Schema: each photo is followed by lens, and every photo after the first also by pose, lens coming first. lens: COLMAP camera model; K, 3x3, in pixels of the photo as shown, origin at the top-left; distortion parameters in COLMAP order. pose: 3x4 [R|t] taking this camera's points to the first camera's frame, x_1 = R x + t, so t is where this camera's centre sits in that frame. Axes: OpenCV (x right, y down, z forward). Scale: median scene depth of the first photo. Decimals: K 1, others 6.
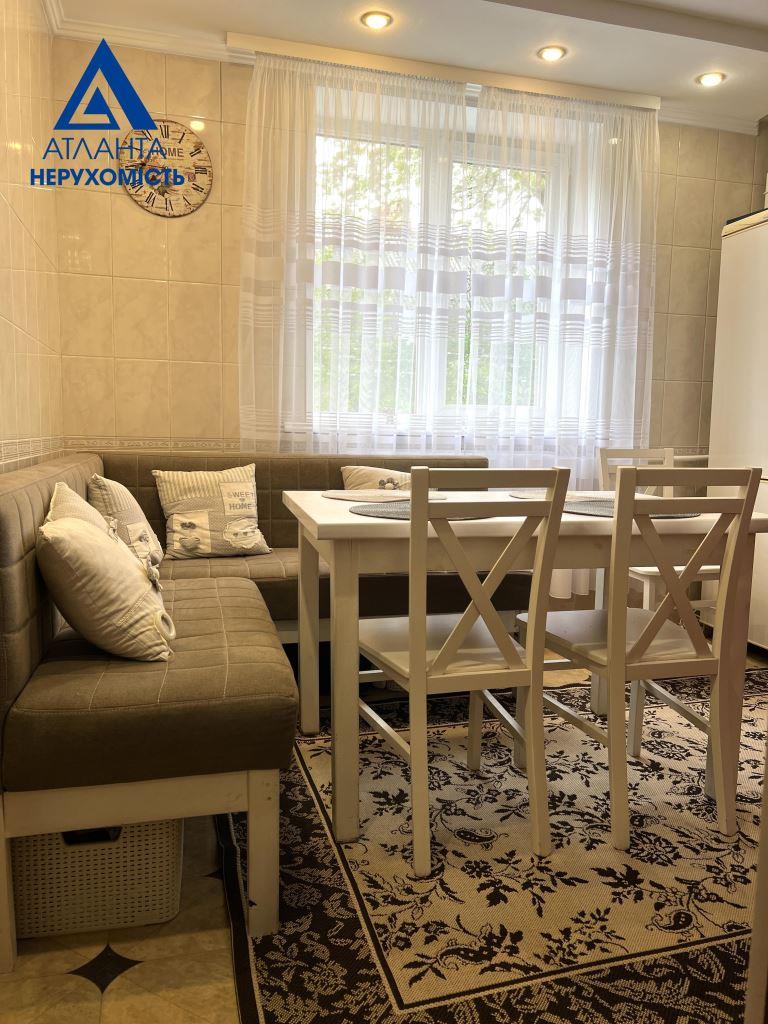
lens RADIAL K [[764.6, 0, 387.7], [0, 764.6, 512.6], [0, 0, 1]] dist [0.066268, -0.083499]
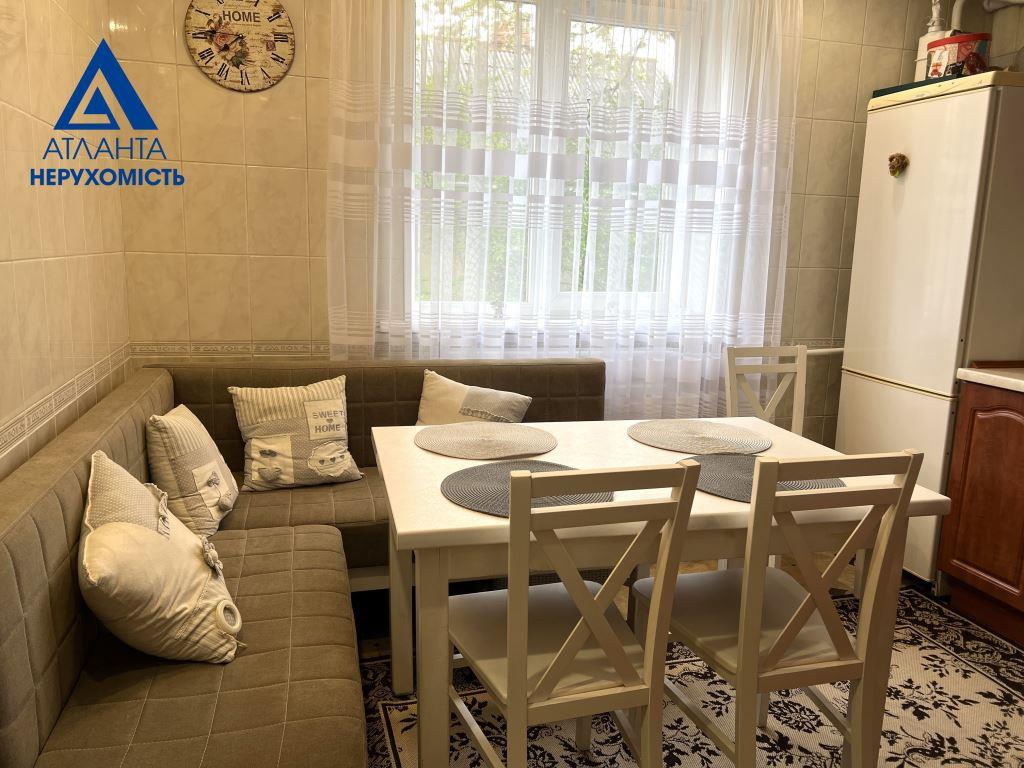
lens RADIAL K [[764.6, 0, 516.5], [0, 764.6, 378.8], [0, 0, 1]] dist [0.066268, -0.083499]
pose [[0.999875, 0.007194, 0.014075, 0.013964], [-0.008140, 0.997629, 0.068340, -0.119497], [-0.013549, -0.068446, 0.997563, 0.098863]]
